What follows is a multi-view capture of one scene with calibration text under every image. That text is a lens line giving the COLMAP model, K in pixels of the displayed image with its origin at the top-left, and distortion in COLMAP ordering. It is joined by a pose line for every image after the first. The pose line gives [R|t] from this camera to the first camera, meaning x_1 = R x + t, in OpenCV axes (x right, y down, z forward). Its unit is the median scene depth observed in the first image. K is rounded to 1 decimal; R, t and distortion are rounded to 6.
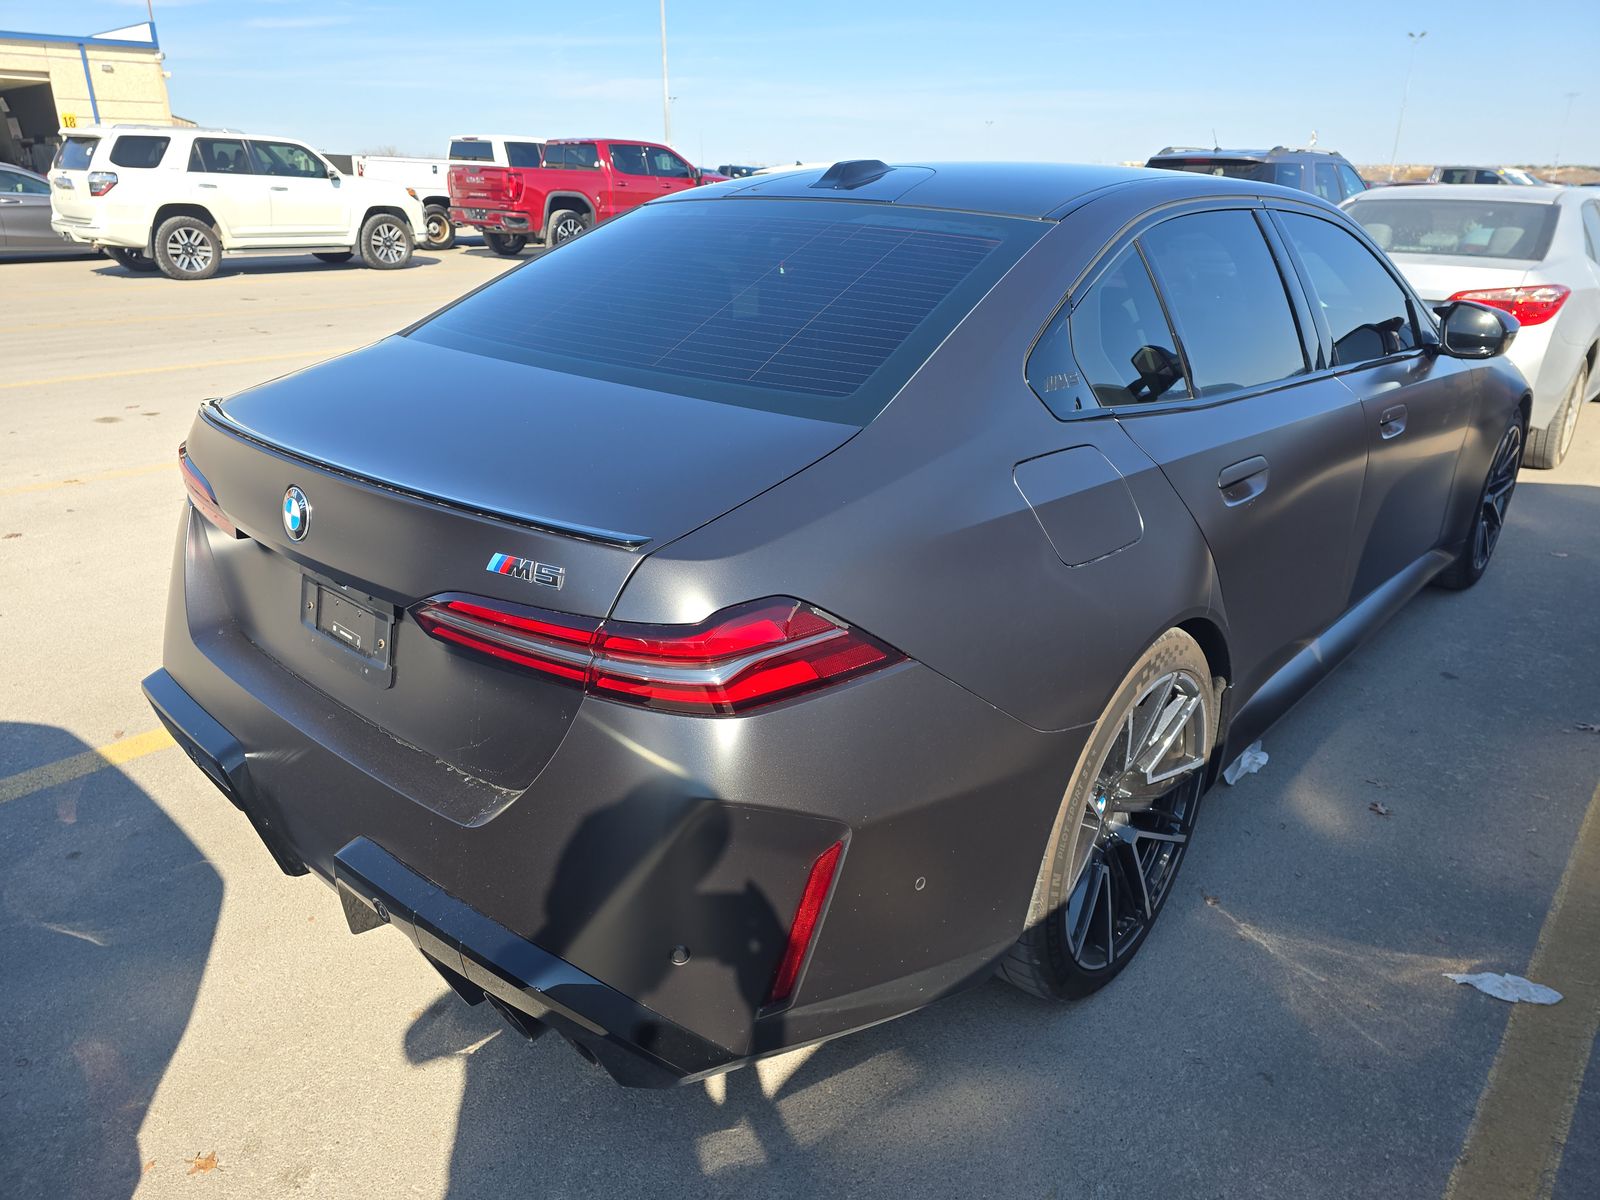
lens RADIAL K [[1066.4, 0, 800.0], [0, 1066.4, 600.0], [0, 0, 1]] dist [0.032789, -0.037085]
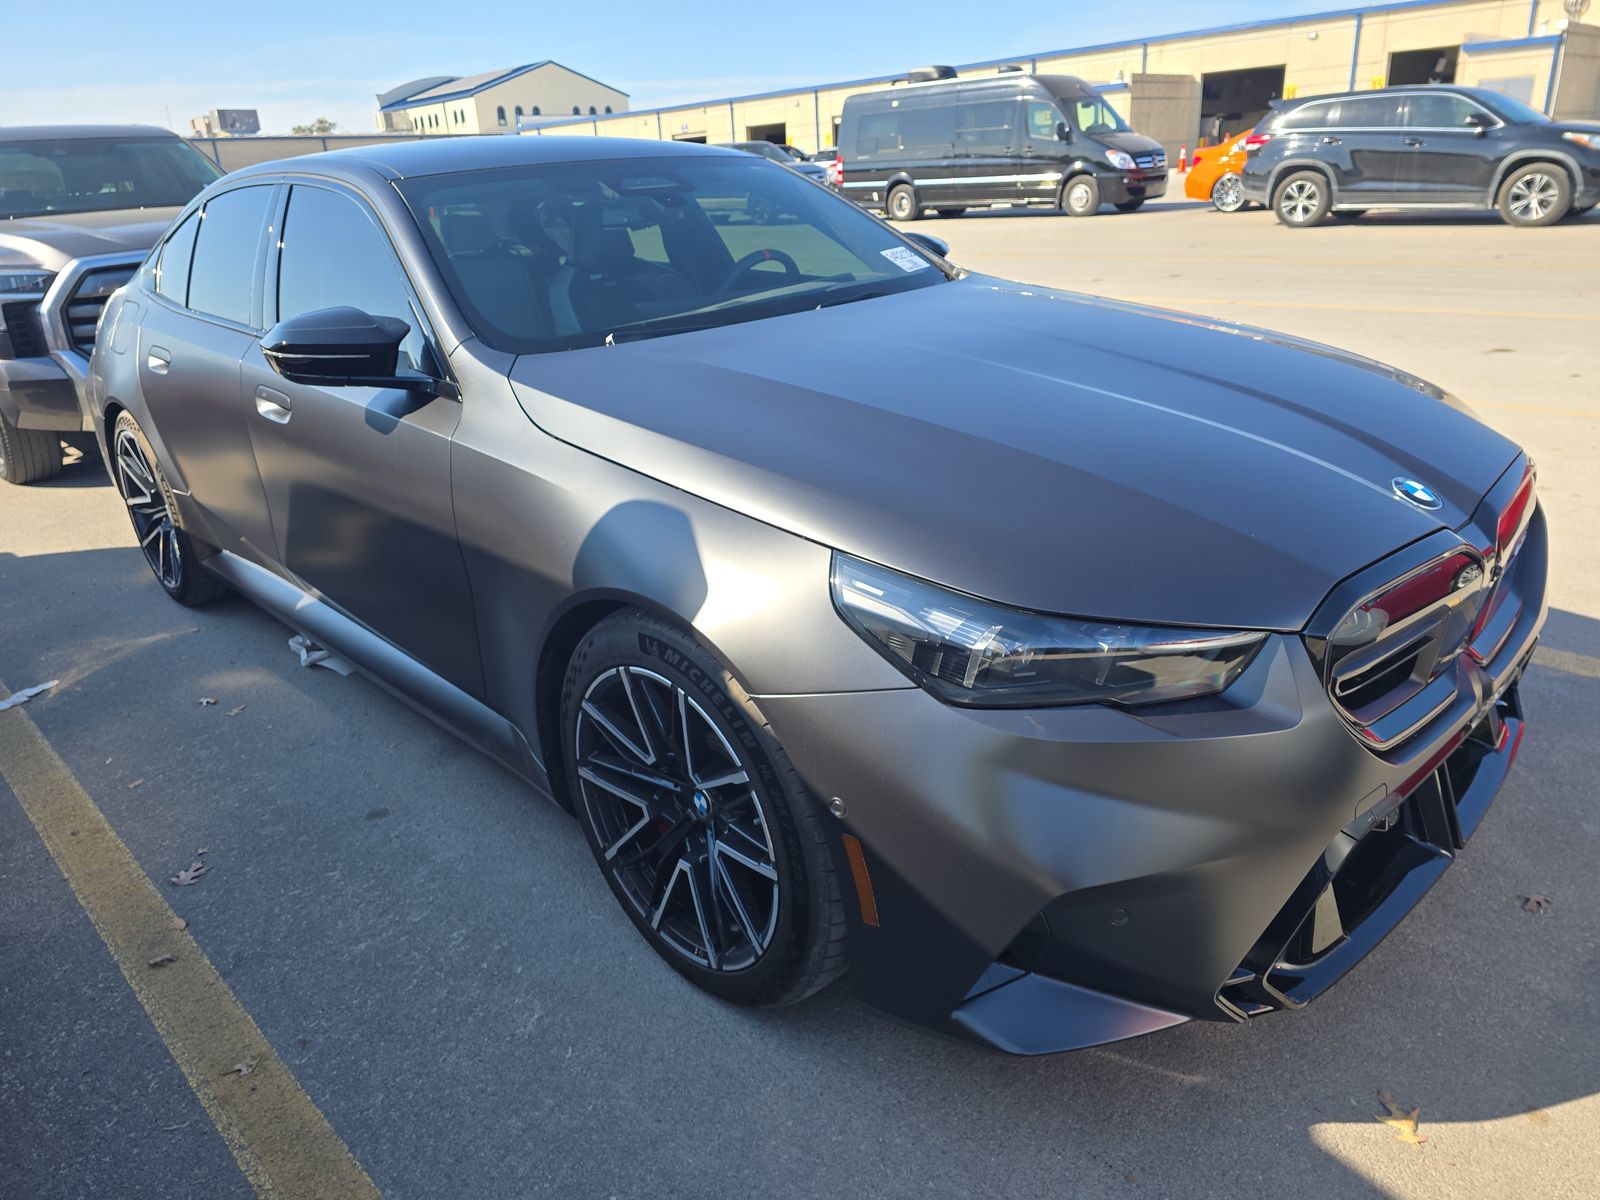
lens RADIAL K [[1066.4, 0, 800.0], [0, 1066.4, 600.0], [0, 0, 1]] dist [0.032789, -0.037085]
pose [[-0.059333, 0.367082, -0.928294, 1.684399], [-0.313939, 0.875886, 0.366424, -0.585957], [0.947587, 0.313169, 0.063272, 1.629646]]
